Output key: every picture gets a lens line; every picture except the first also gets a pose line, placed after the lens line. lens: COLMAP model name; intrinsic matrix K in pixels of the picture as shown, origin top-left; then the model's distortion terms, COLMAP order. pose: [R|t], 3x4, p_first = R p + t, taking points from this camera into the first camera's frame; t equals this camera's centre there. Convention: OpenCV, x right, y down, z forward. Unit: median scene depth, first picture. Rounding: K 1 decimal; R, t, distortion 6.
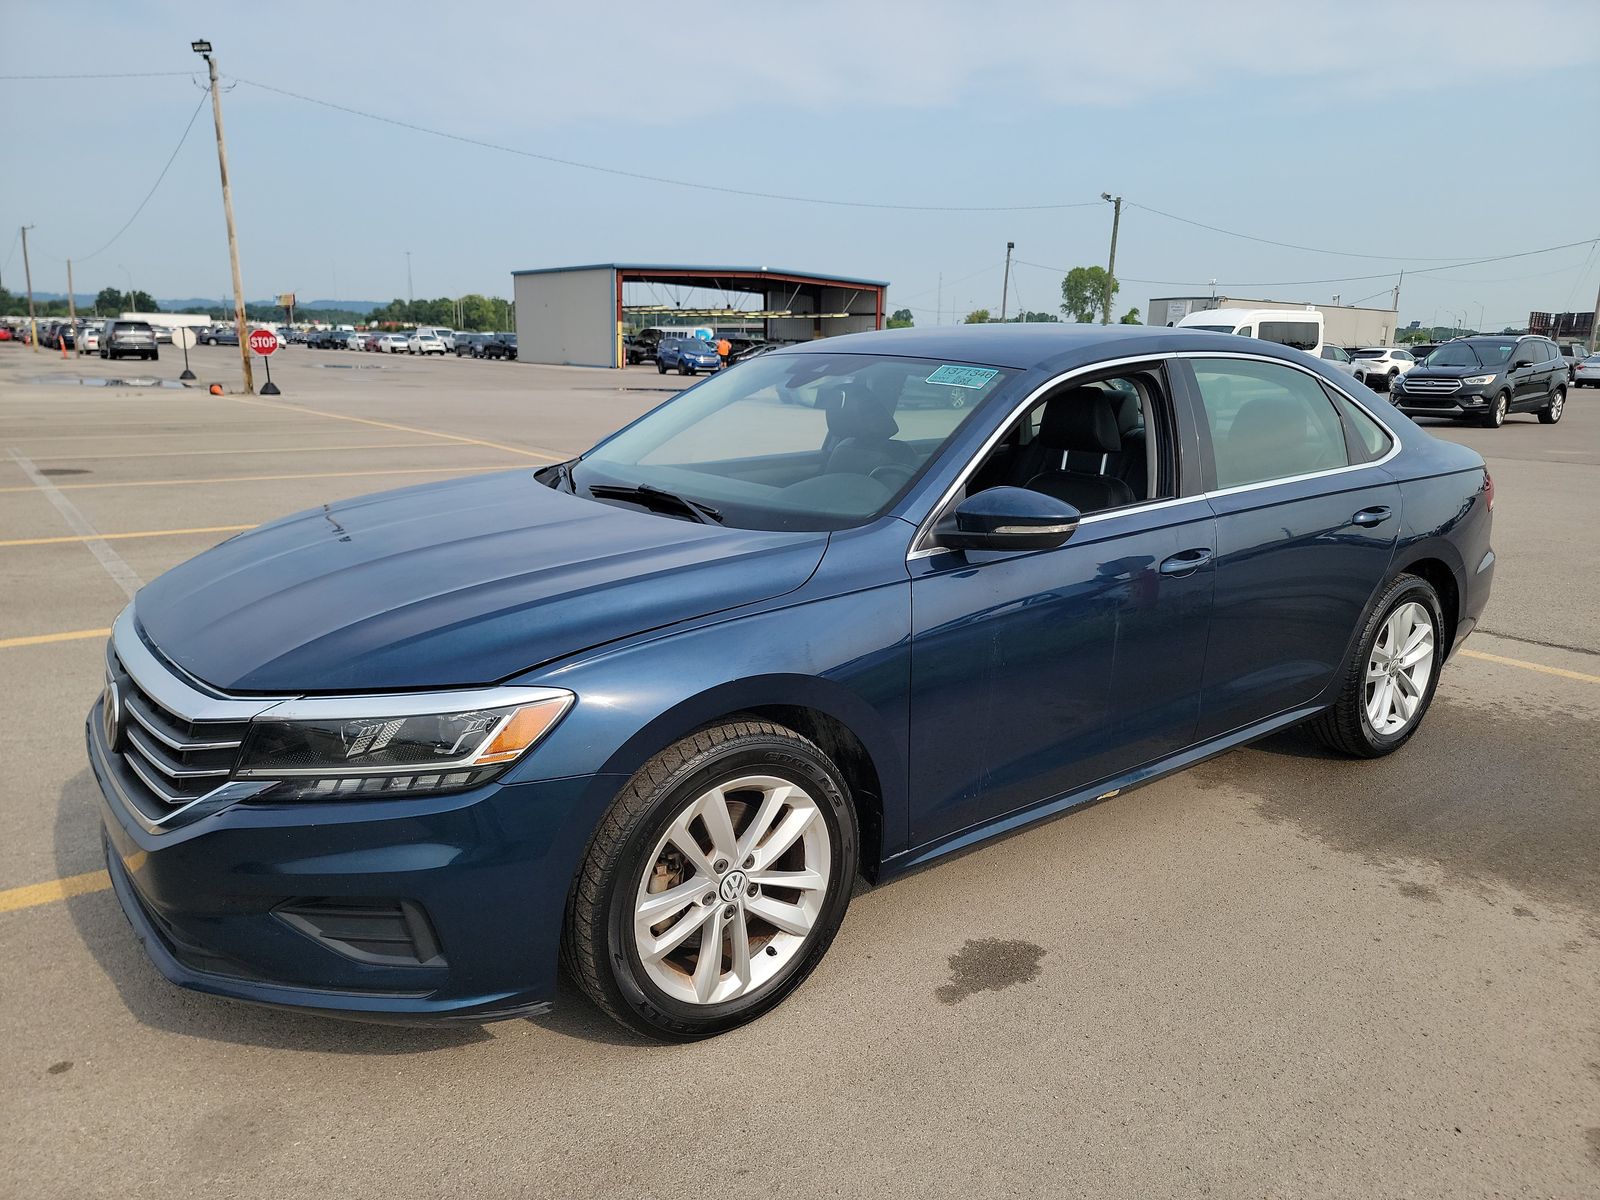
lens RADIAL K [[1098.5, 0, 800.0], [0, 1098.5, 600.0], [0, 0, 1]] dist [0.004561, -0.046058]
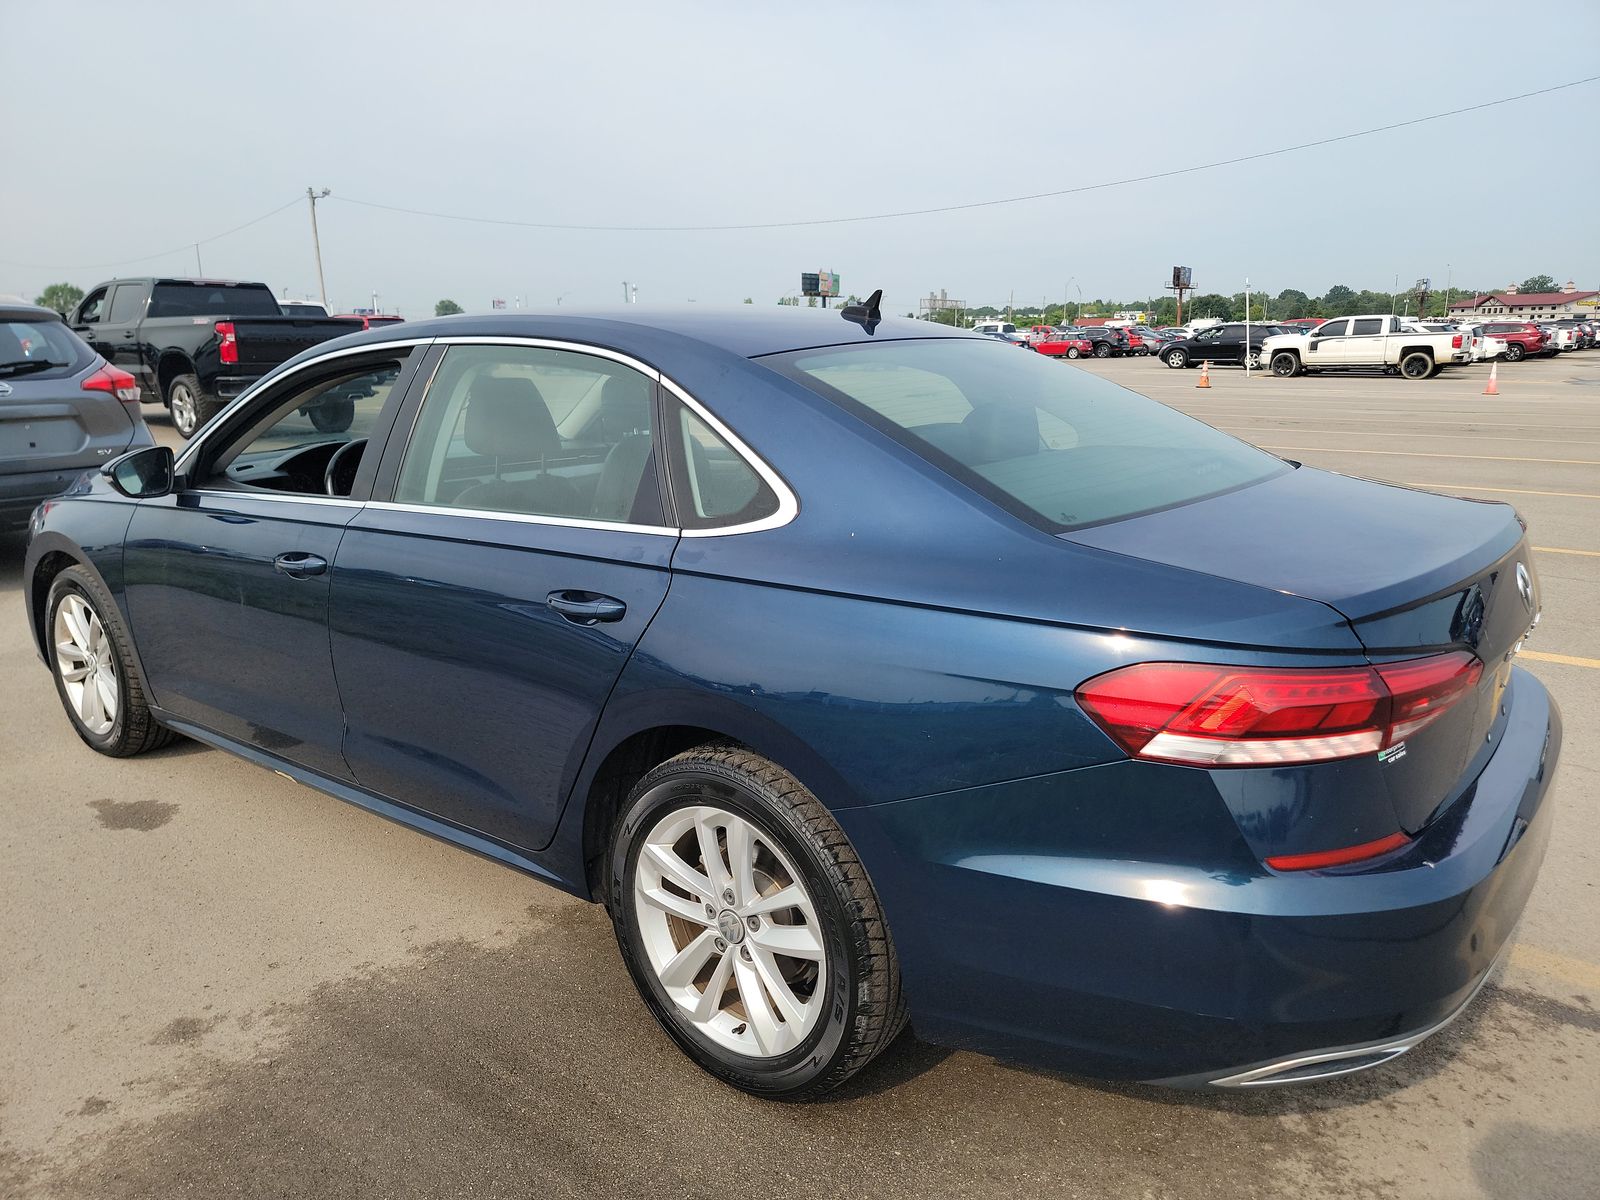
lens RADIAL K [[1098.5, 0, 800.0], [0, 1098.5, 600.0], [0, 0, 1]] dist [0.004561, -0.046058]
pose [[0.297585, 0.199989, -0.933513, 1.253378], [-0.208317, 0.967854, 0.140938, -0.209845], [0.931690, 0.152526, 0.329680, 1.024428]]
